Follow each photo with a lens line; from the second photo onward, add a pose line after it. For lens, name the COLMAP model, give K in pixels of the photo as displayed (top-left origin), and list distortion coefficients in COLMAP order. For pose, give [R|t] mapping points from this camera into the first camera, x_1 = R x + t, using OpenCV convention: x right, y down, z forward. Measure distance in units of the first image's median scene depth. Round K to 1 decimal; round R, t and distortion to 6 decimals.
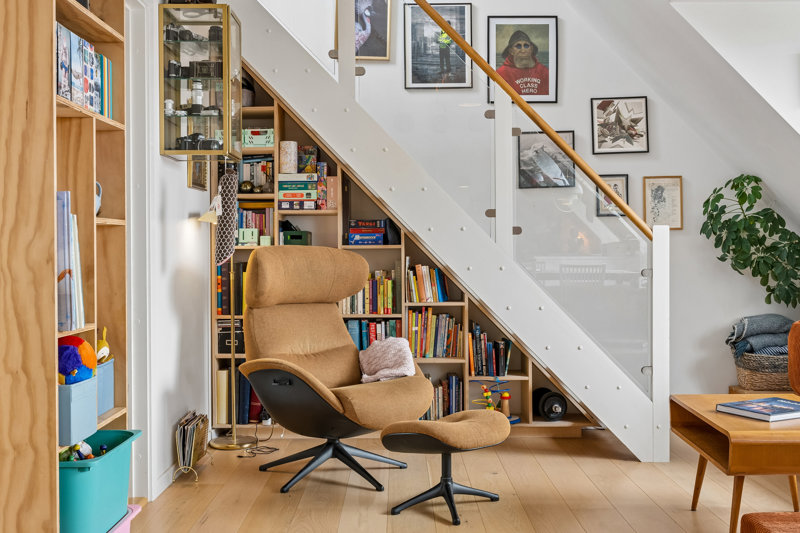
lens RADIAL K [[877.1, 0, 401.2], [0, 877.1, 266.1], [0, 0, 1]] dist [-0.005216, 0.000000]
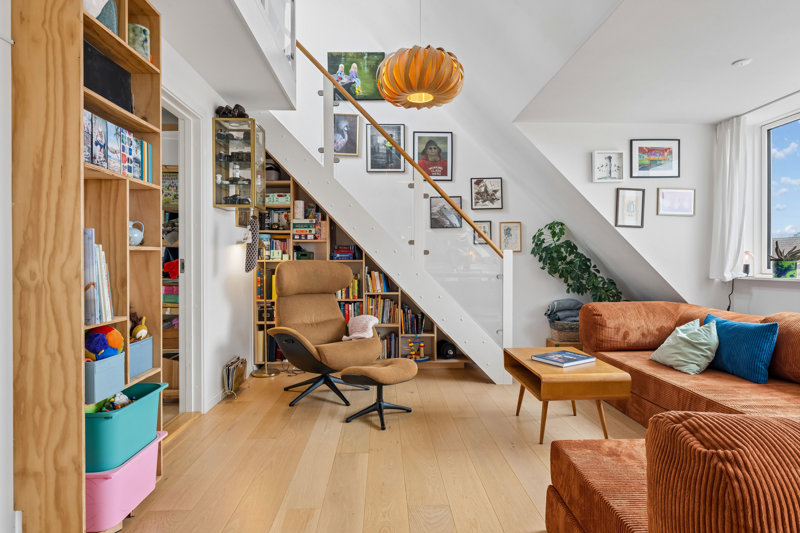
lens RADIAL K [[444.3, 0, 400.6], [0, 444.3, 264.7], [0, 0, 1]] dist [0.004755, -0.000308]
pose [[0.999359, 0.004330, 0.035536, 0.044523], [-0.004145, 0.999977, -0.005295, -0.010055], [-0.035558, 0.005145, 0.999354, 0.104314]]
